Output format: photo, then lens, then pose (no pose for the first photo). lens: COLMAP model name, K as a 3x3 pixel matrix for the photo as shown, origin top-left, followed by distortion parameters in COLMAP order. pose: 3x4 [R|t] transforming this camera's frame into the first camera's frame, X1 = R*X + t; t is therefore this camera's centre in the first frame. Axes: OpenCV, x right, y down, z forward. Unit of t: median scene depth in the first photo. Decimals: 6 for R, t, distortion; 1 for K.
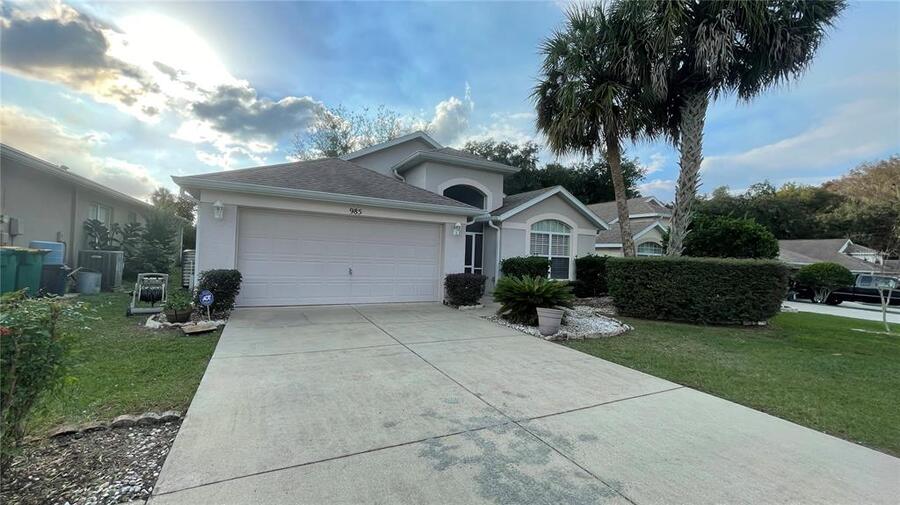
lens RADIAL K [[361.8, 0, 445.9], [0, 361.8, 249.7], [0, 0, 1]] dist [-0.000914, 0.000030]
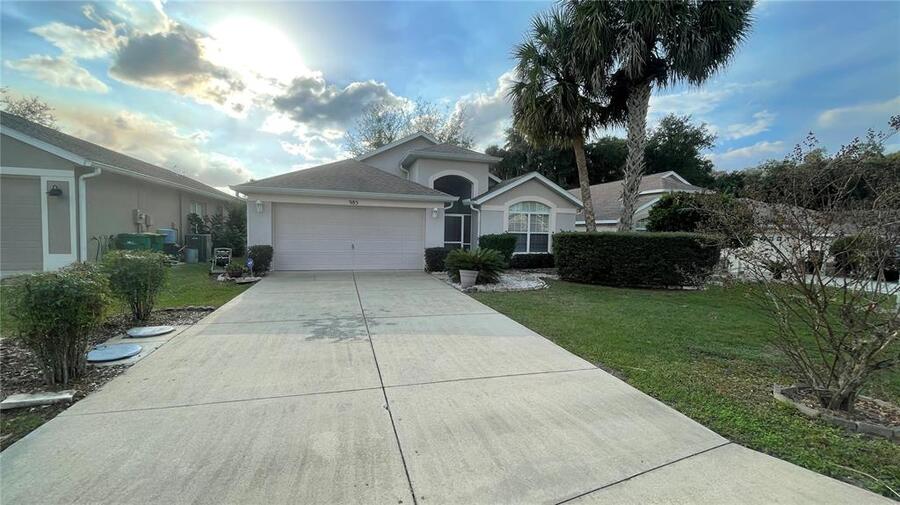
lens RADIAL K [[361.8, 0, 445.9], [0, 361.8, 249.7], [0, 0, 1]] dist [-0.000914, 0.000030]
pose [[0.982760, -0.008606, -0.184687, 0.252997], [0.019403, 0.998201, 0.056732, 0.001044], [0.183866, -0.059337, 0.981159, -0.210909]]
